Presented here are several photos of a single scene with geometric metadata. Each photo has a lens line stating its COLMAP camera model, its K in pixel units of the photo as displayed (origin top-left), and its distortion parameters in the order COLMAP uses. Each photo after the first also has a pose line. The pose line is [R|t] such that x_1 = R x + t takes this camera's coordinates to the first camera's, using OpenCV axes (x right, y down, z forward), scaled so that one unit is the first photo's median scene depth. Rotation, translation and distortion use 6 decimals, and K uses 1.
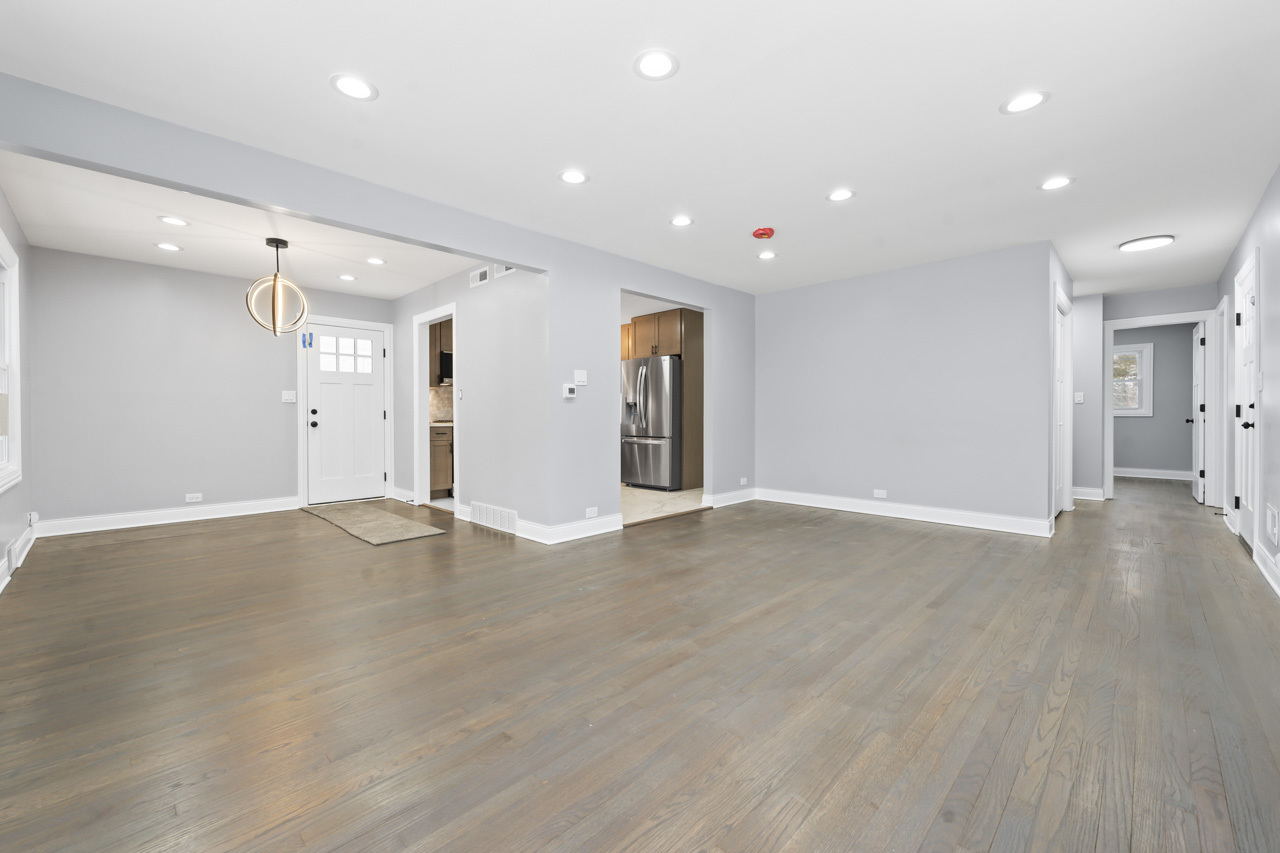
lens RADIAL K [[517.0, 0, 636.0], [0, 517.0, 419.1], [0, 0, 1]] dist [0.002003, -0.000024]
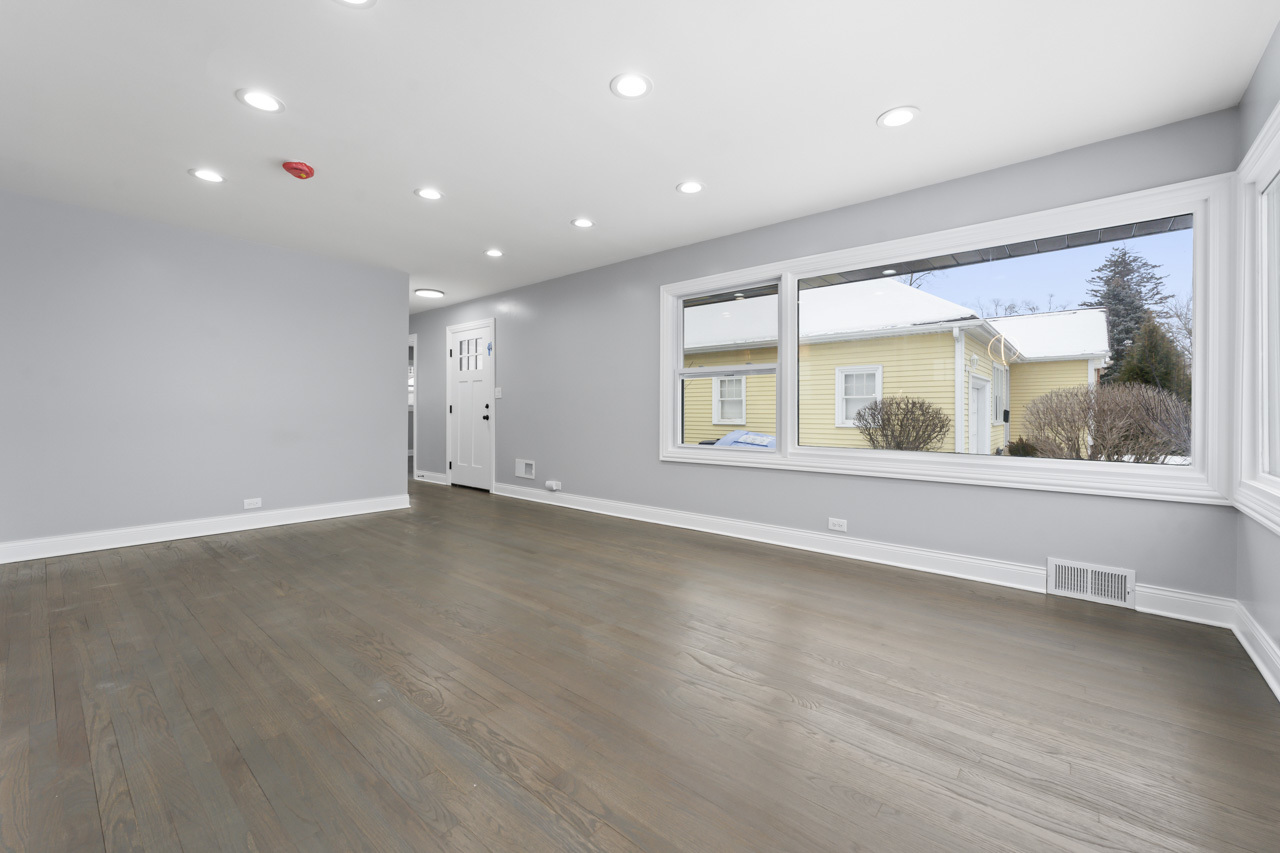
lens RADIAL K [[517.0, 0, 641.1], [0, 517.0, 416.6], [0, 0, 1]] dist [0.002003, -0.000024]
pose [[-0.073202, -0.005914, 0.997300, -0.388927], [0.004410, 0.999971, 0.006253, -0.000329], [-0.997307, 0.004856, -0.073174, 0.399490]]
